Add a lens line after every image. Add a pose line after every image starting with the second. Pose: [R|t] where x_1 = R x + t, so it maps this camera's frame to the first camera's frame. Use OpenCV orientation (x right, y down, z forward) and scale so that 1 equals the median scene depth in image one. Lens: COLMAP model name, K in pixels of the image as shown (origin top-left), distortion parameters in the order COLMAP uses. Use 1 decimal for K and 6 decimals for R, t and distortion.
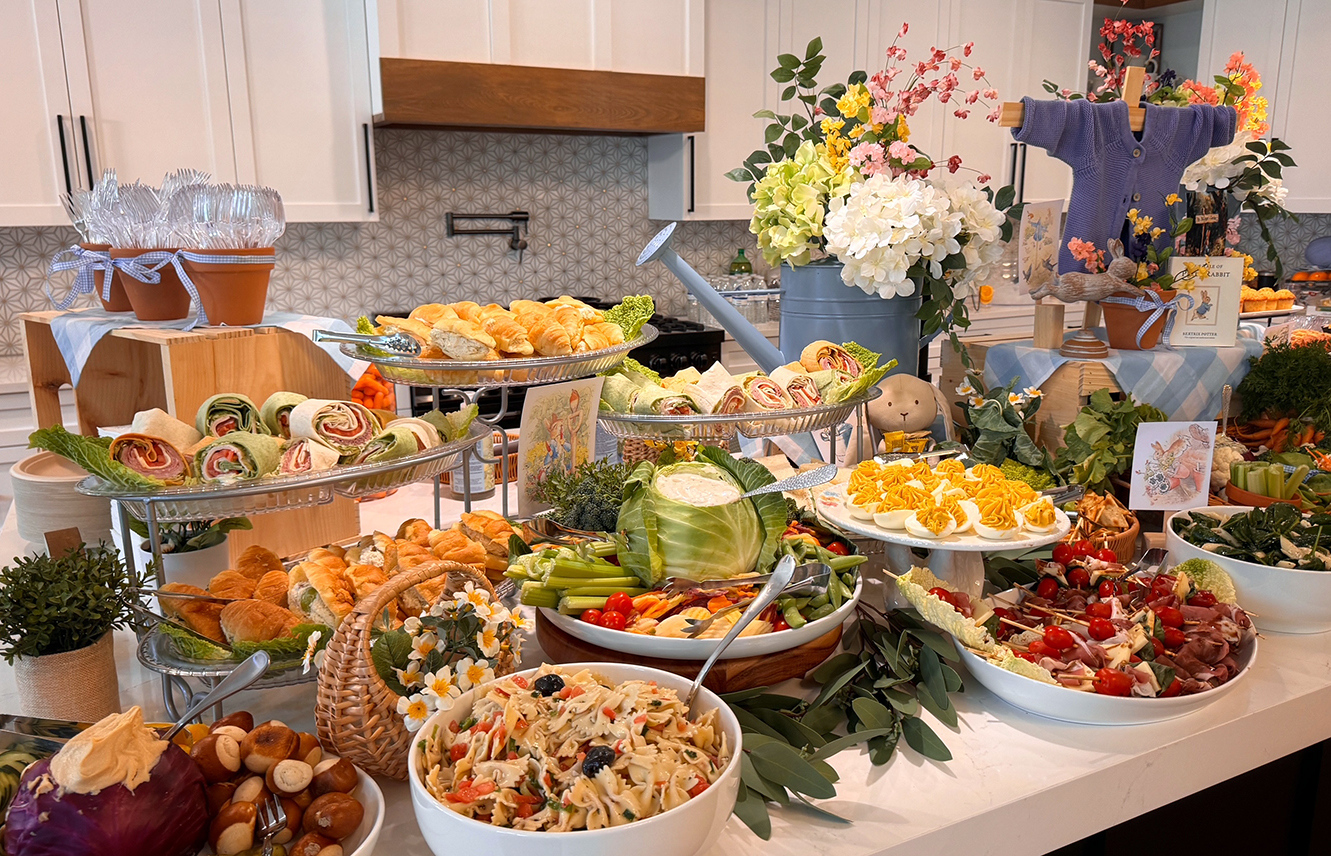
lens RADIAL K [[999.7, 0, 665.5], [0, 999.7, 428.0], [0, 0, 1]] dist [-0.005342, -0.001856]
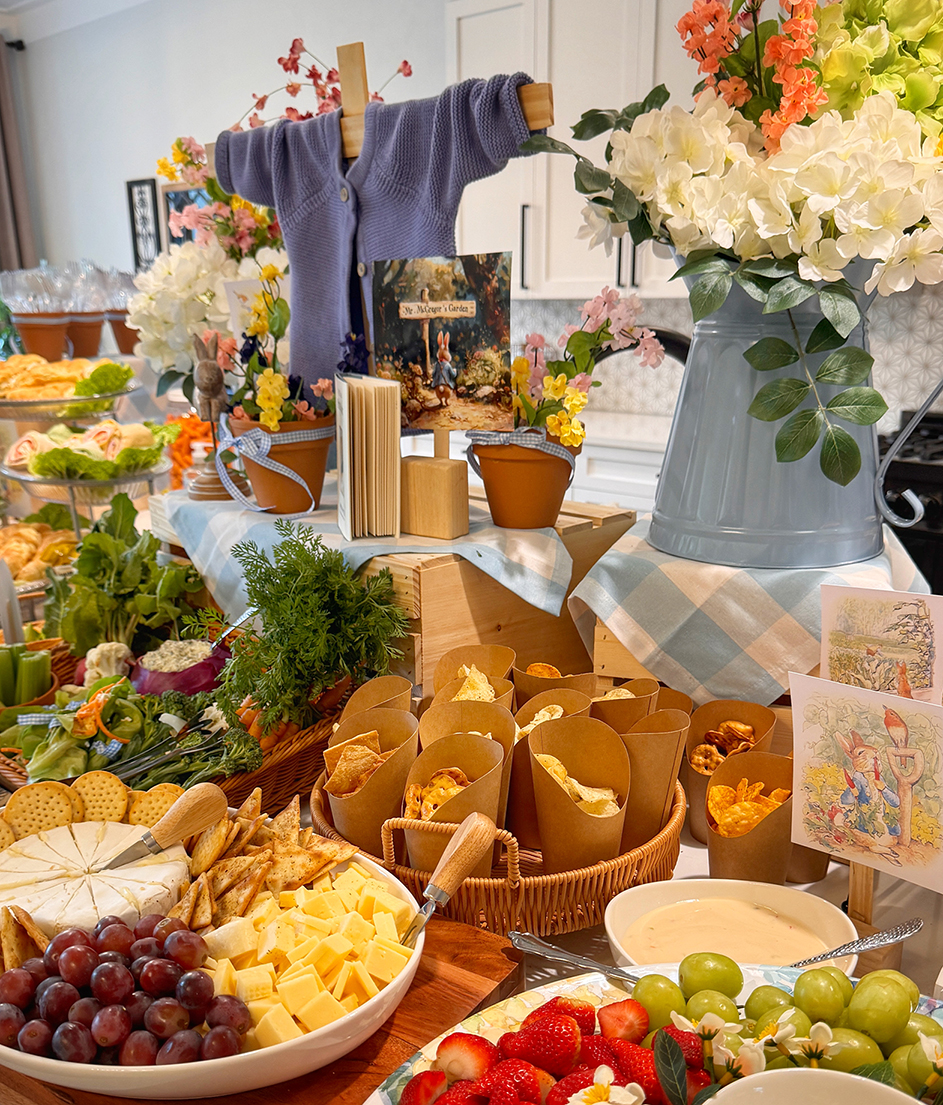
lens RADIAL K [[1110.5, 0, 470.7], [0, 1110.5, 665.8], [0, 0, 1]] dist [0.189451, -0.514162]
pose [[0.322698, 0.307962, -0.895000, 1.210941], [-0.197986, 0.946632, 0.254343, -0.195062], [0.925563, 0.095122, 0.366448, 0.851800]]
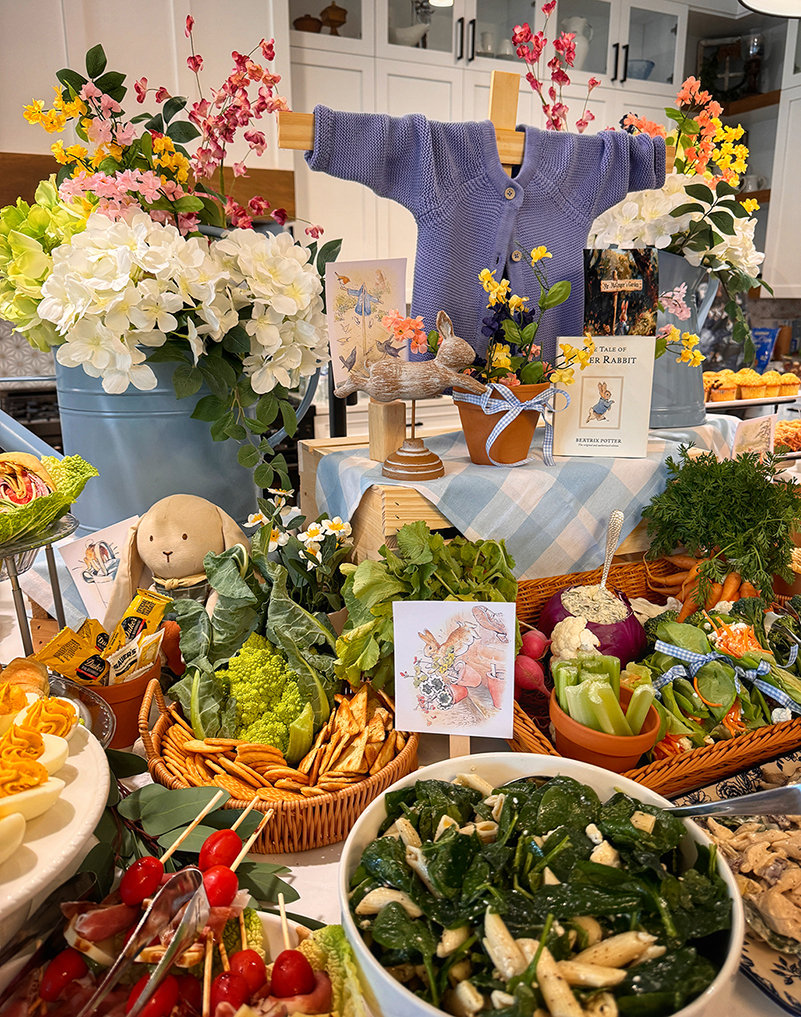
lens RADIAL K [[740.8, 0, 396.6], [0, 740.8, 482.1], [0, 0, 1]] dist [0.156261, -0.316642]
pose [[0.999731, 0.005257, -0.022582, 0.405034], [-0.004850, 0.999826, 0.018003, -0.073803], [0.022672, -0.017888, 0.999583, 0.443997]]
